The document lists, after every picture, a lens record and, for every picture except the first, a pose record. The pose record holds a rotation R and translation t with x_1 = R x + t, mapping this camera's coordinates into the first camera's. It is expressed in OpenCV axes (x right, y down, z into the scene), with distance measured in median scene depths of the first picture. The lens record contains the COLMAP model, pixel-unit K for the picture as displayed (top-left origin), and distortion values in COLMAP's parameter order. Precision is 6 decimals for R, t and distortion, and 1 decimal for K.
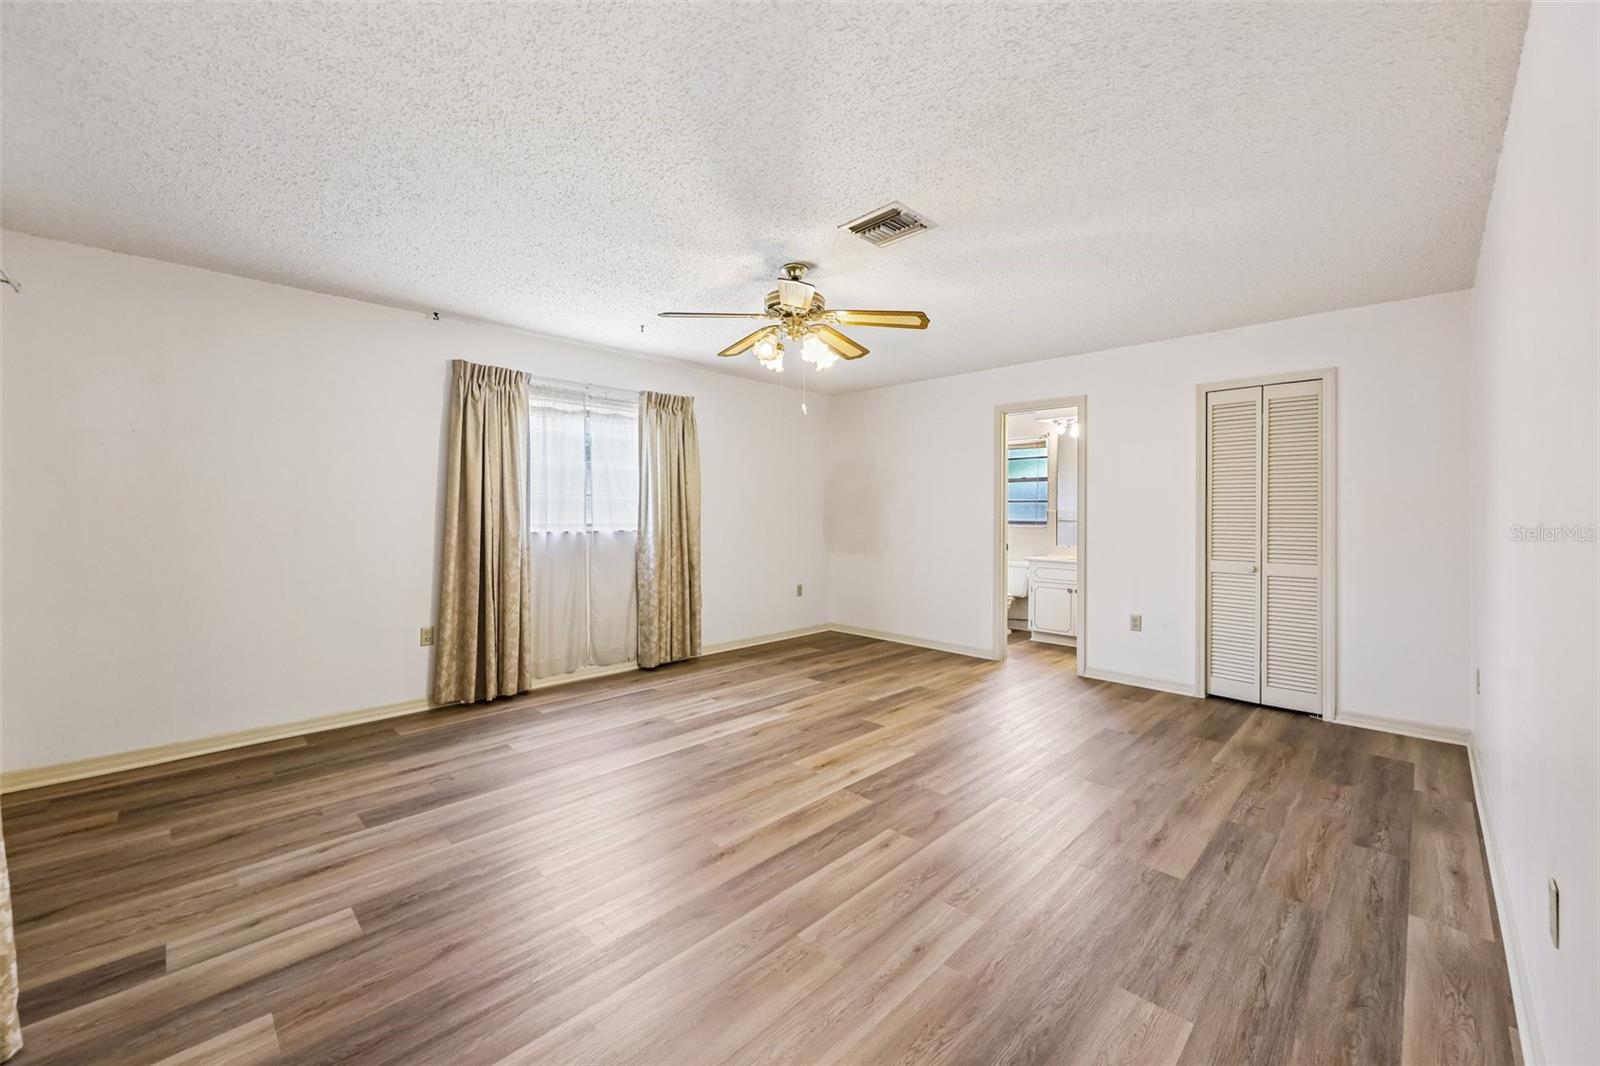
lens RADIAL K [[626.9, 0, 802.1], [0, 626.9, 519.8], [0, 0, 1]] dist [0.015886, -0.007510]
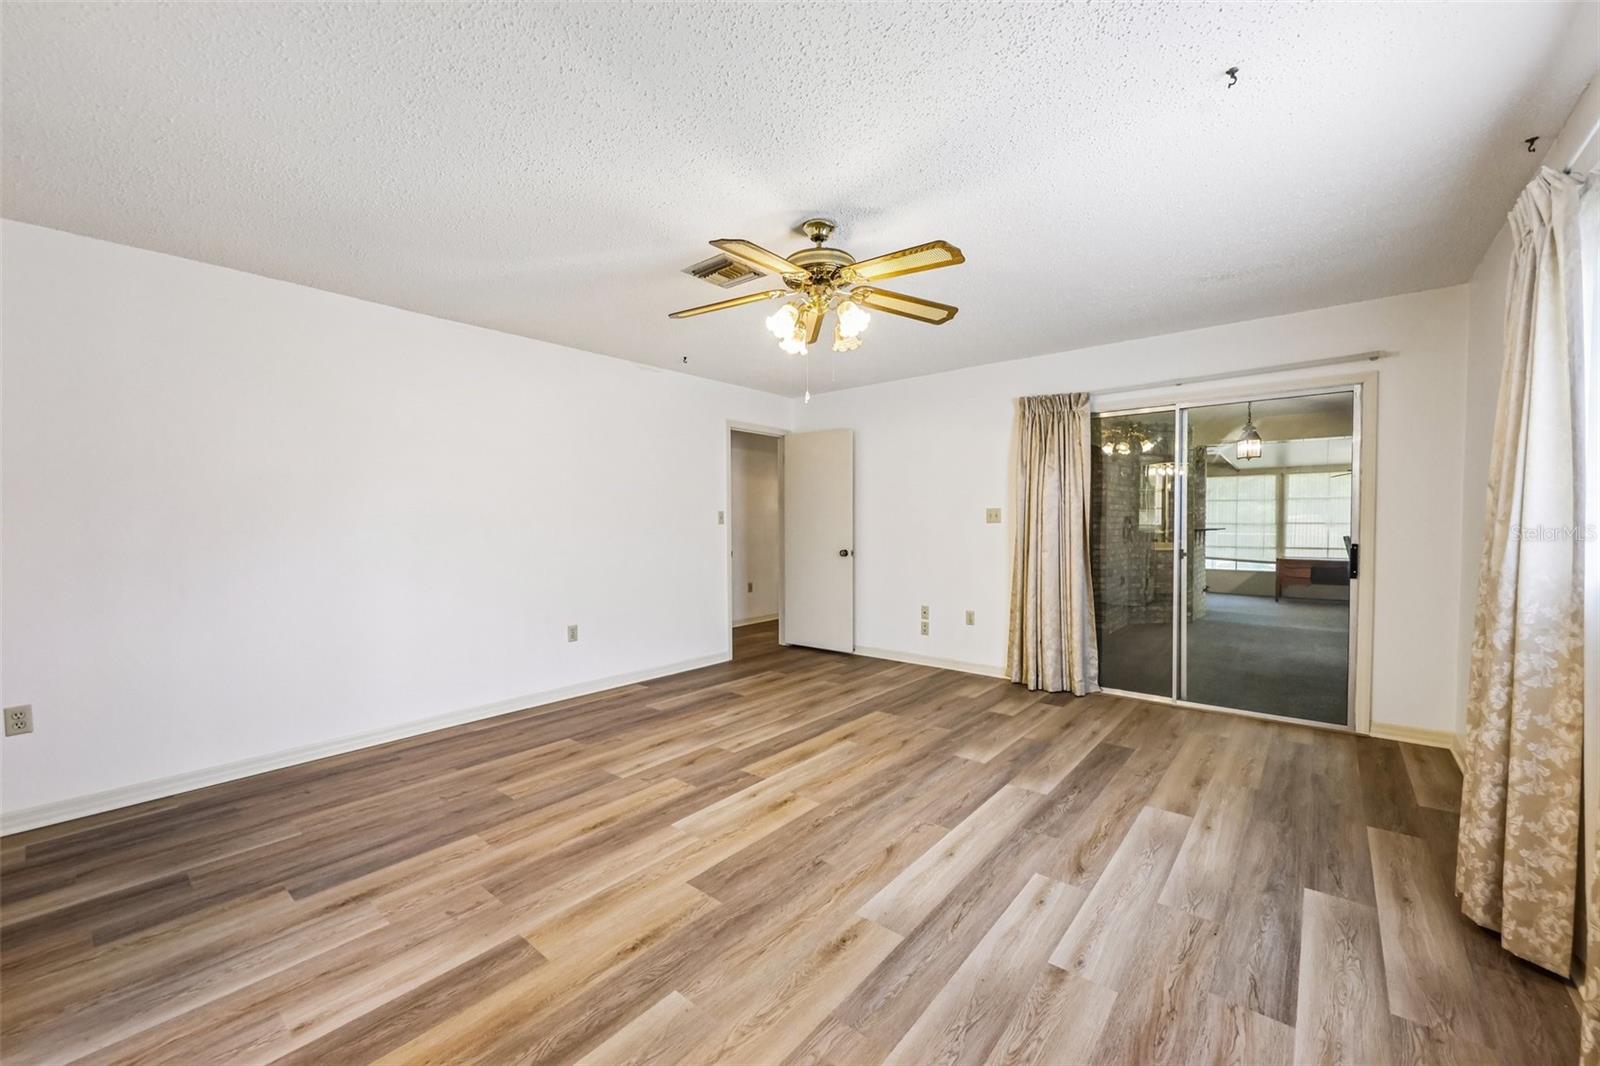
lens RADIAL K [[626.9, 0, 802.1], [0, 626.9, 519.8], [0, 0, 1]] dist [0.015886, -0.007510]
pose [[-0.995722, 0.001754, -0.092378, 0.093592], [0.000884, 0.999955, 0.009457, -0.022995], [0.092390, 0.009335, -0.995679, 1.912980]]
